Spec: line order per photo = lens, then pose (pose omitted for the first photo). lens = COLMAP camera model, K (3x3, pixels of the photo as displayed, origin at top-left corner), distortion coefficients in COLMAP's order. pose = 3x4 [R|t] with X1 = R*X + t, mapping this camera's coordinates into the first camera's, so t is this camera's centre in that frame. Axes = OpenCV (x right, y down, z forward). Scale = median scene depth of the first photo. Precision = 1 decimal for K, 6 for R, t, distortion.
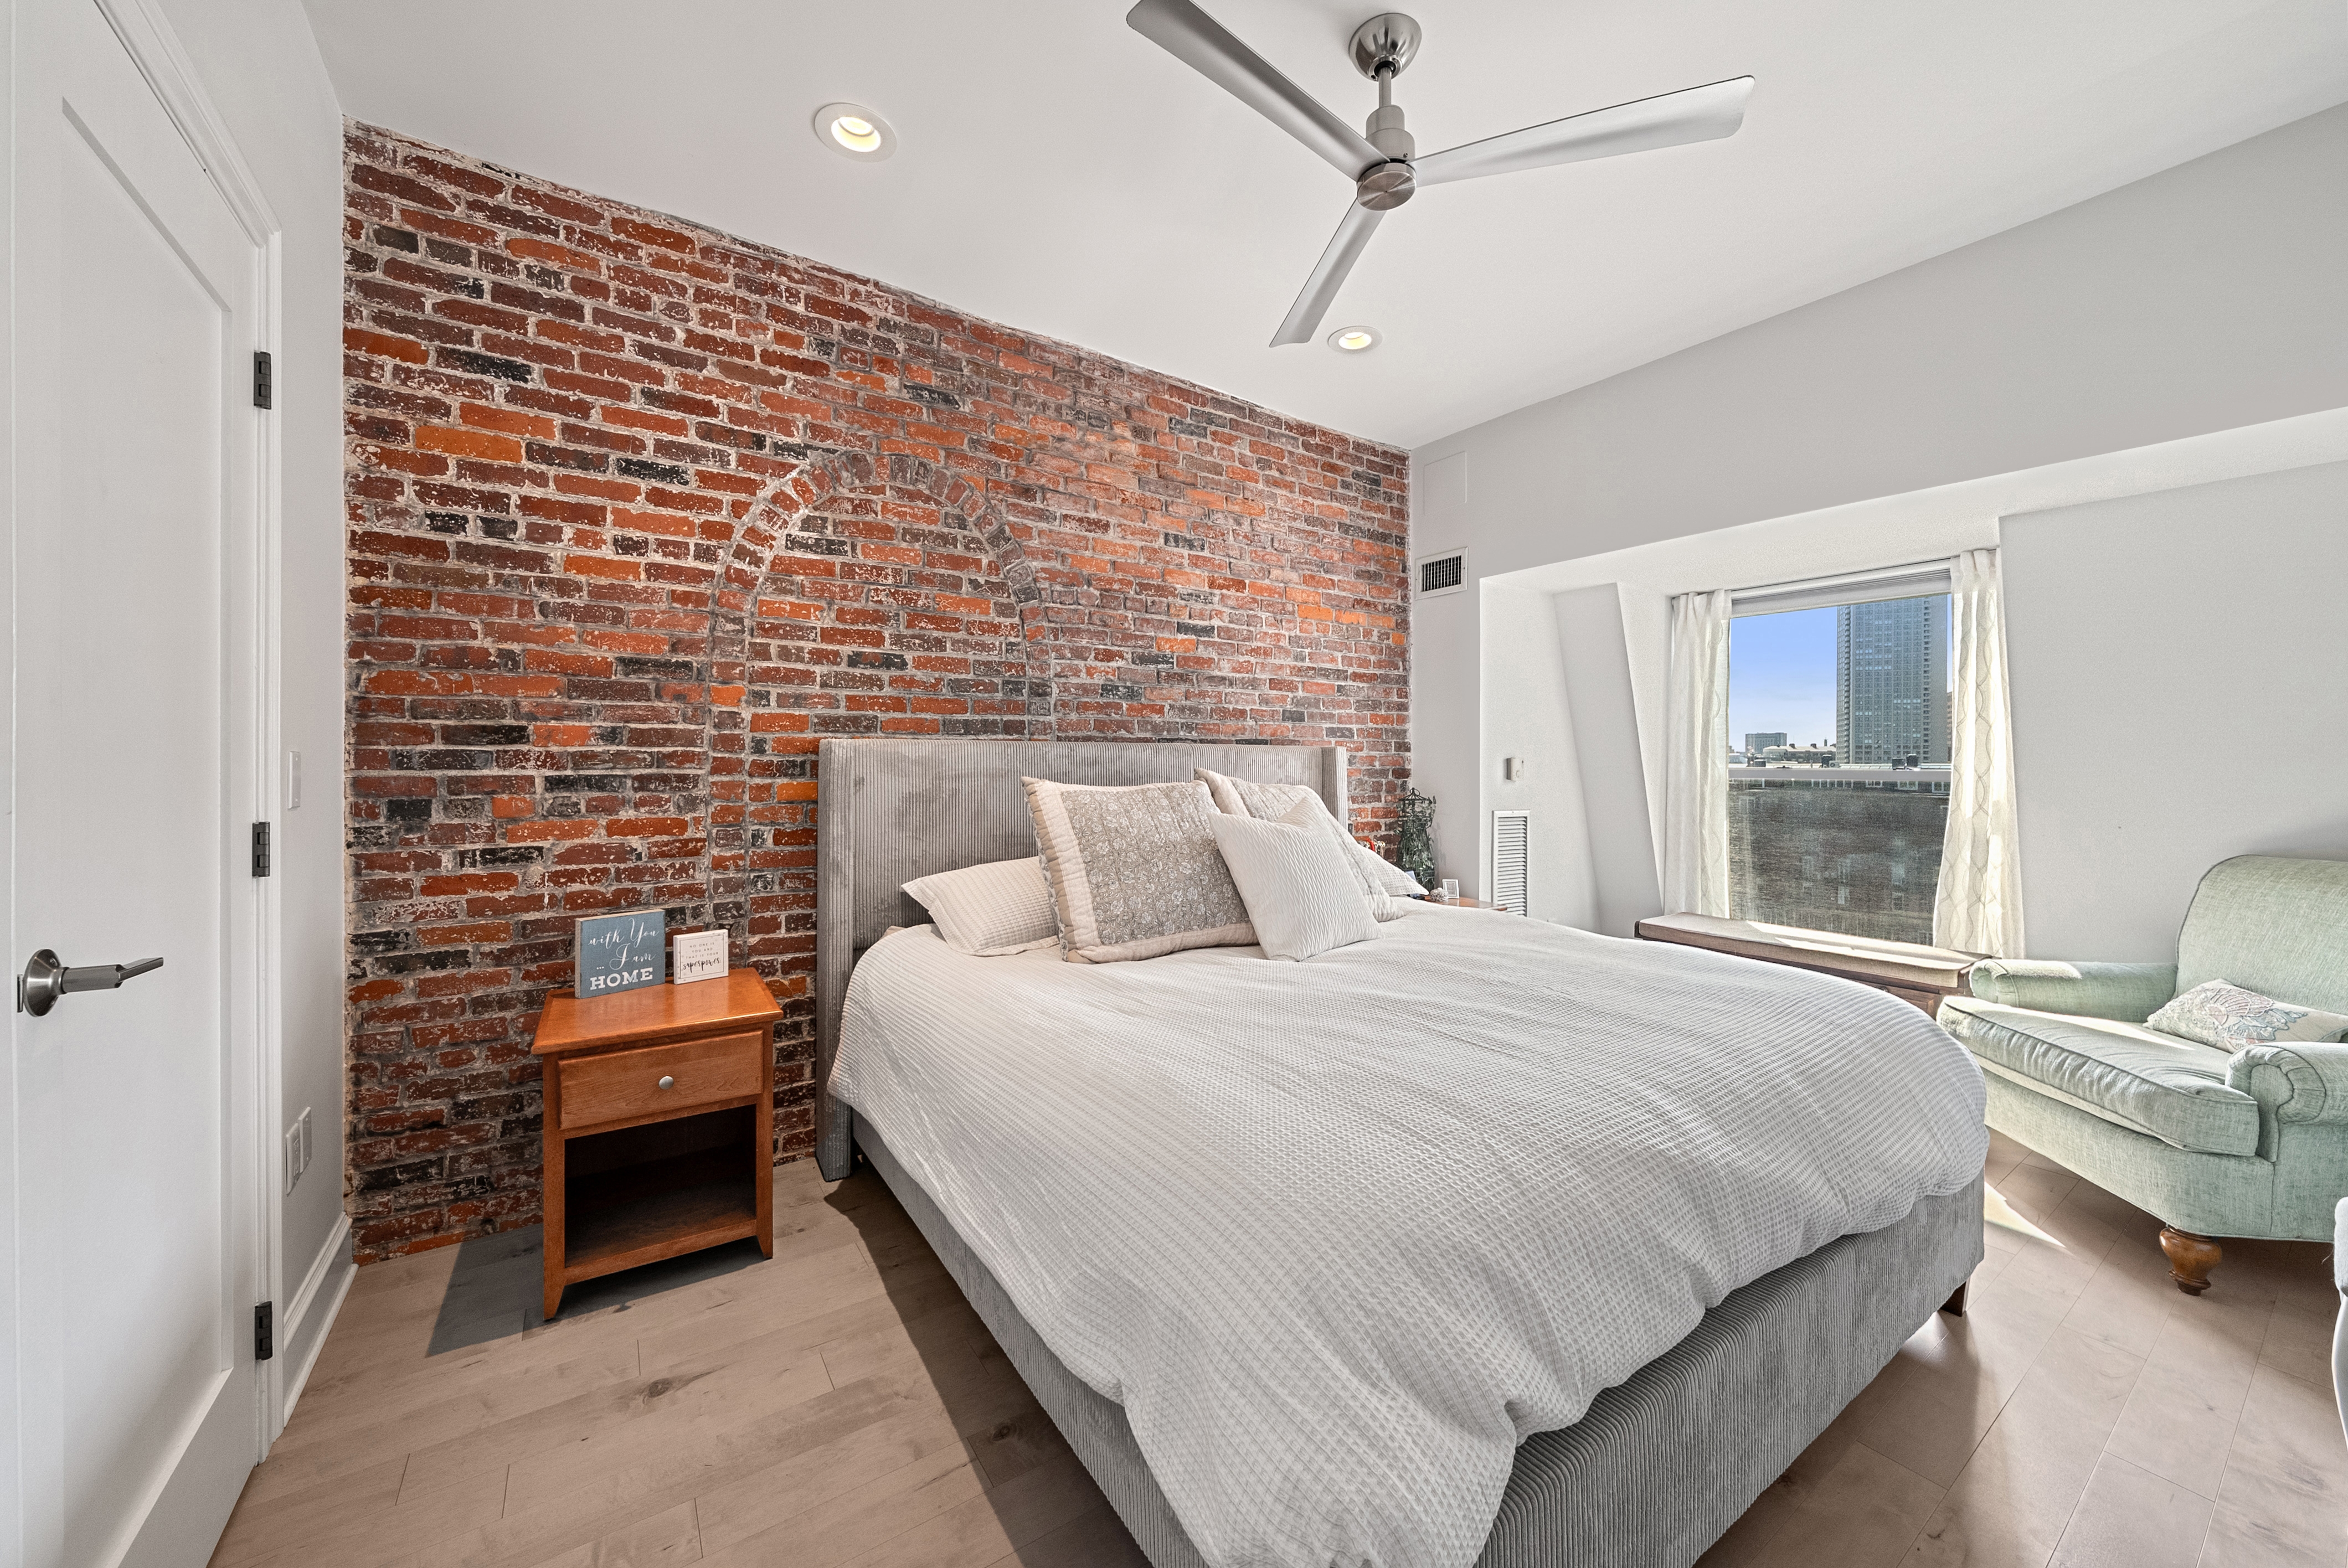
lens RADIAL K [[852.2, 0, 1163.5], [0, 852.2, 774.2], [0, 0, 1]] dist [-0.007576, -0.000112]
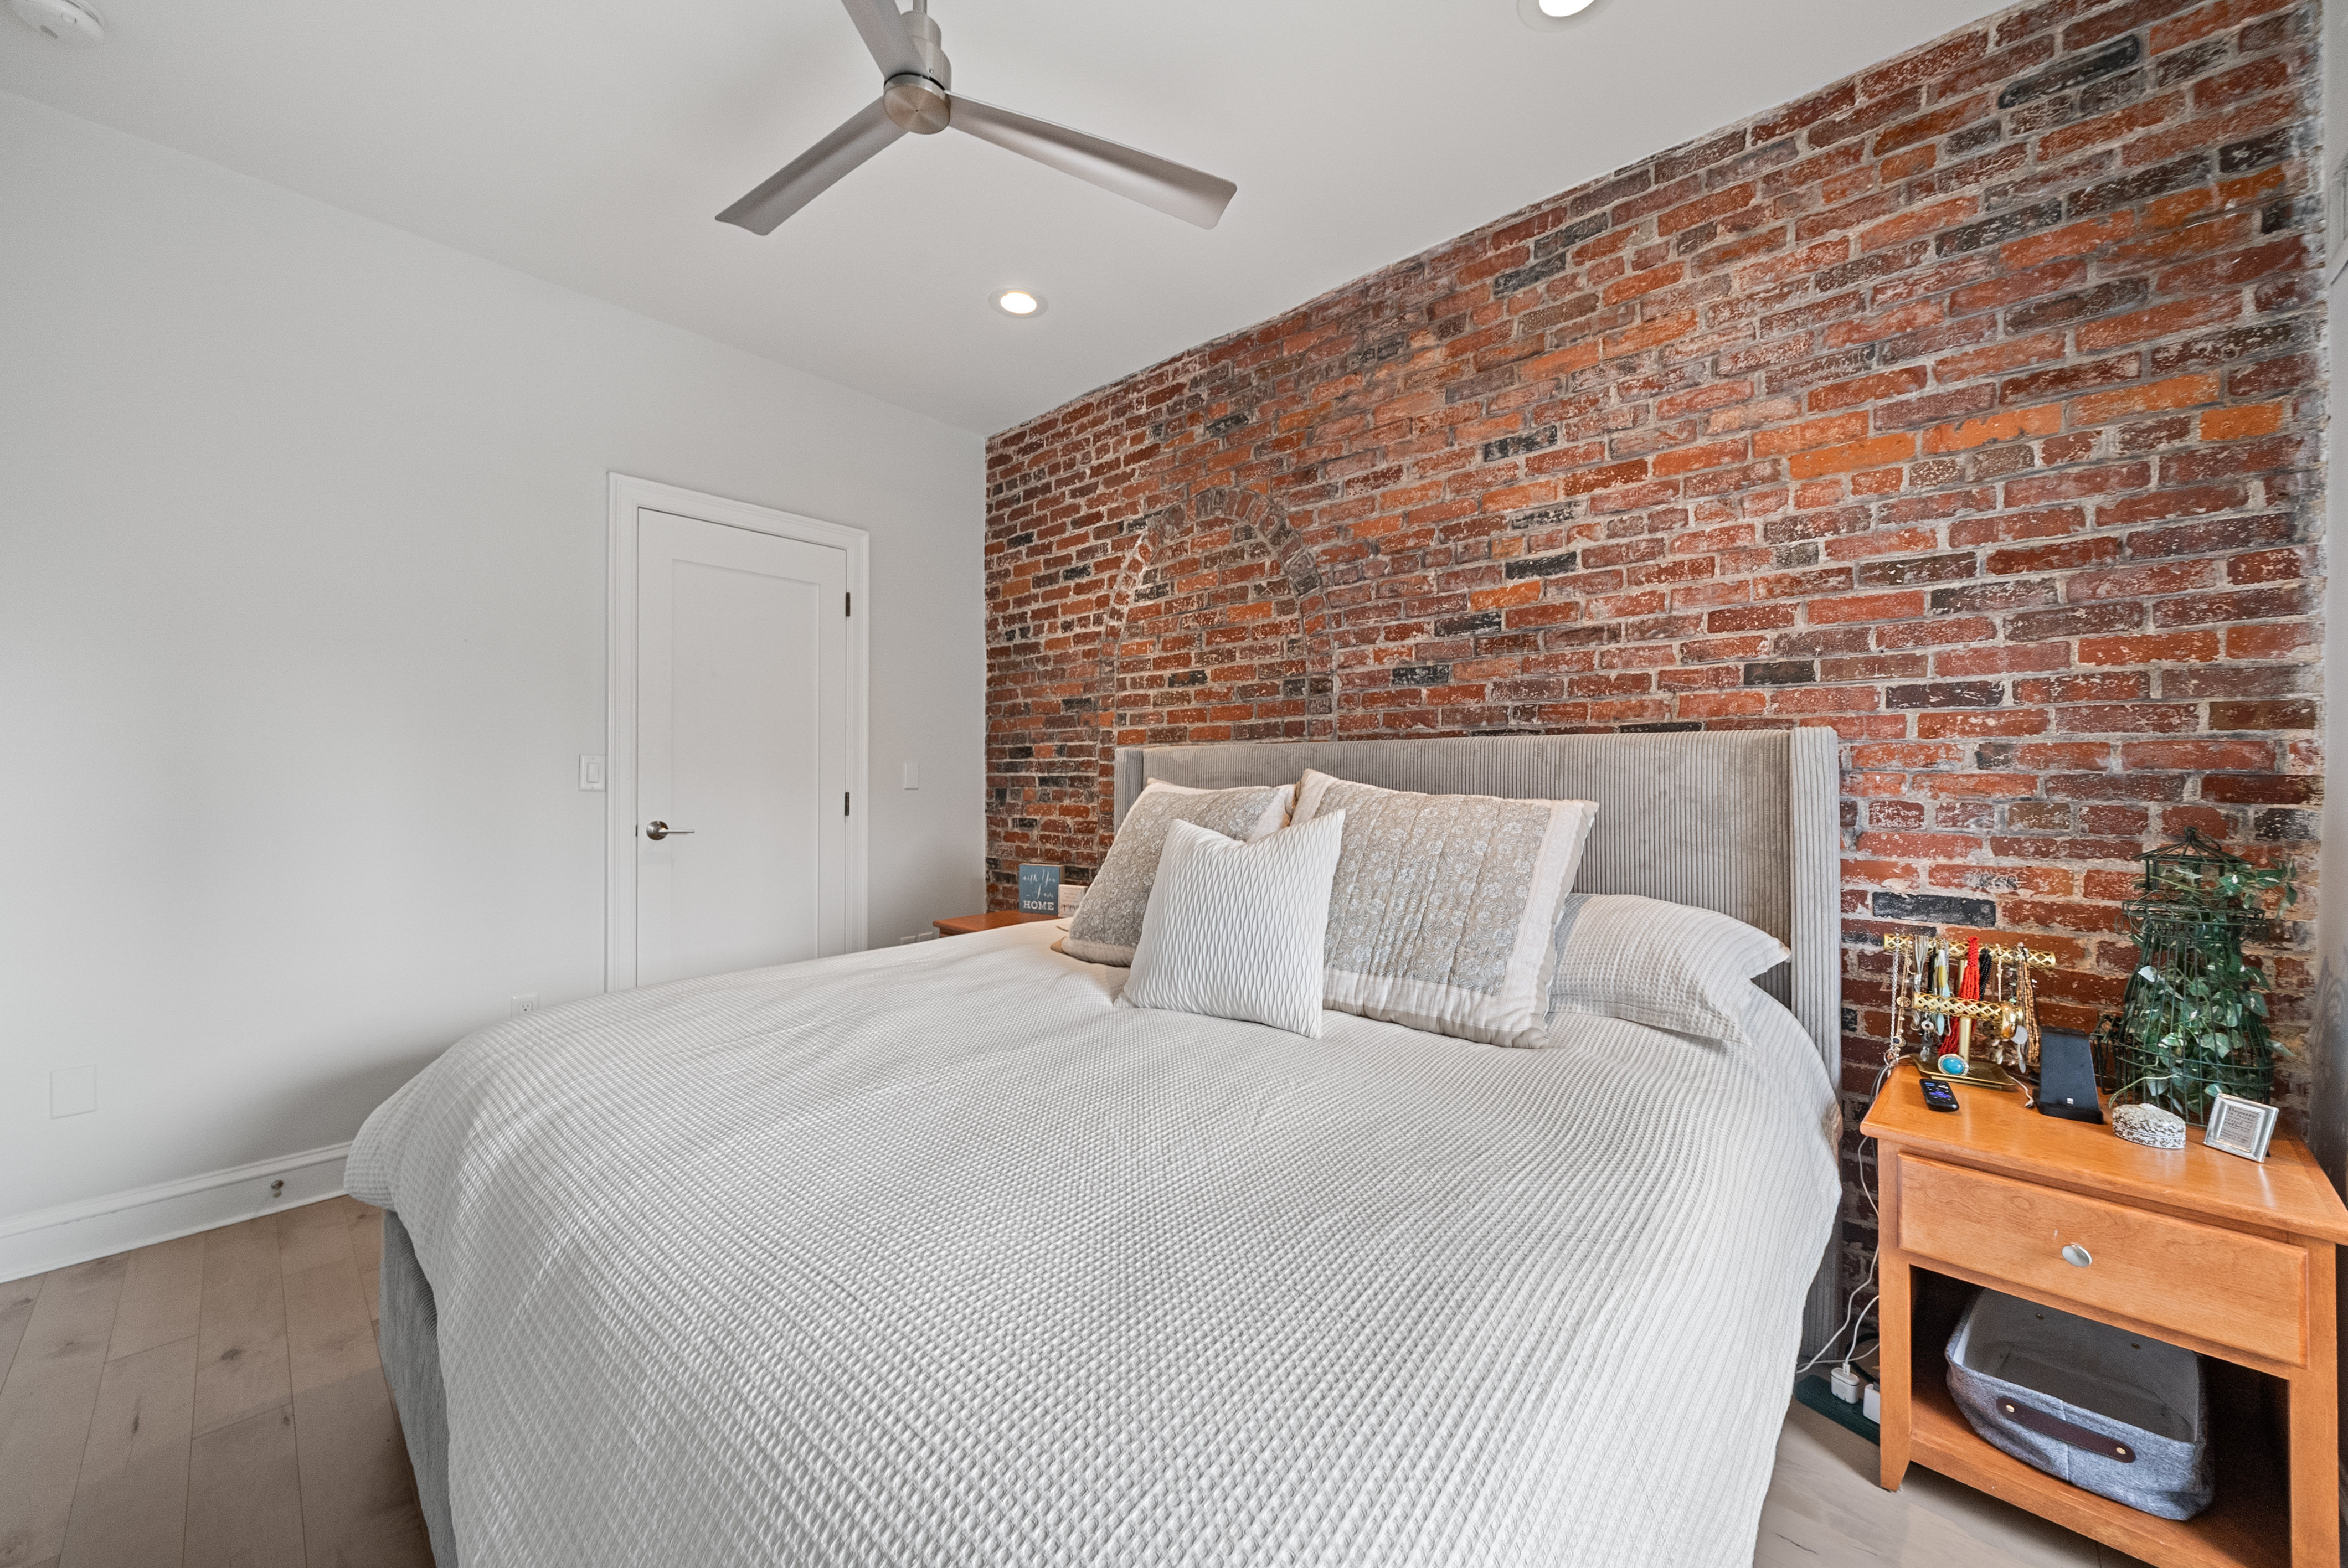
lens RADIAL K [[852.2, 0, 1163.5], [0, 852.2, 774.2], [0, 0, 1]] dist [-0.007576, -0.000112]
pose [[0.238093, 0.002443, -0.971239, 0.733106], [-0.008869, 0.999961, 0.000341, -0.004015], [0.971202, 0.008533, 0.238105, 0.656621]]
